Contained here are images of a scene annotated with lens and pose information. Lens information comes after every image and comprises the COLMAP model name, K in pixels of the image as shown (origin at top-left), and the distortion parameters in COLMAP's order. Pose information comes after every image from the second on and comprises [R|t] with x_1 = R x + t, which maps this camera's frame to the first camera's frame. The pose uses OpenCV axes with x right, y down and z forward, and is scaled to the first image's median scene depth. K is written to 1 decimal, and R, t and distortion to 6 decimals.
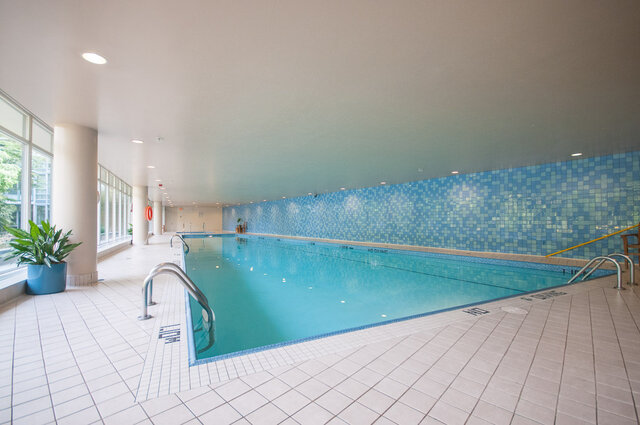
lens RADIAL K [[286.9, 0, 320.0], [0, 286.9, 212.5], [0, 0, 1]] dist [-0.000597, -0.000385]
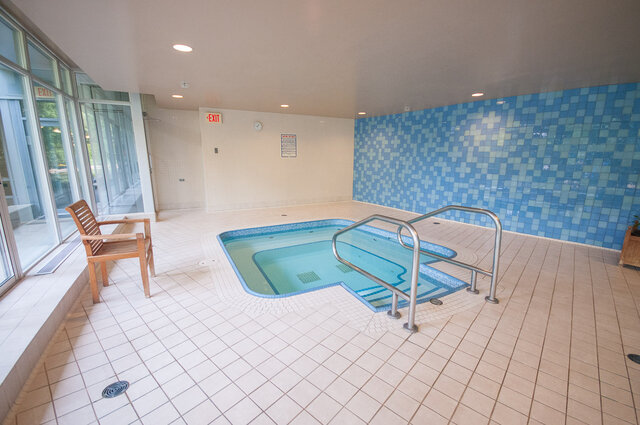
lens RADIAL K [[286.9, 0, 320.0], [0, 286.9, 212.5], [0, 0, 1]] dist [-0.000597, -0.000385]
pose [[0.949243, -0.066190, 0.307502, -0.372948], [0.008512, 0.982656, 0.185241, 0.015935], [-0.314430, -0.173221, 0.933343, 0.586707]]
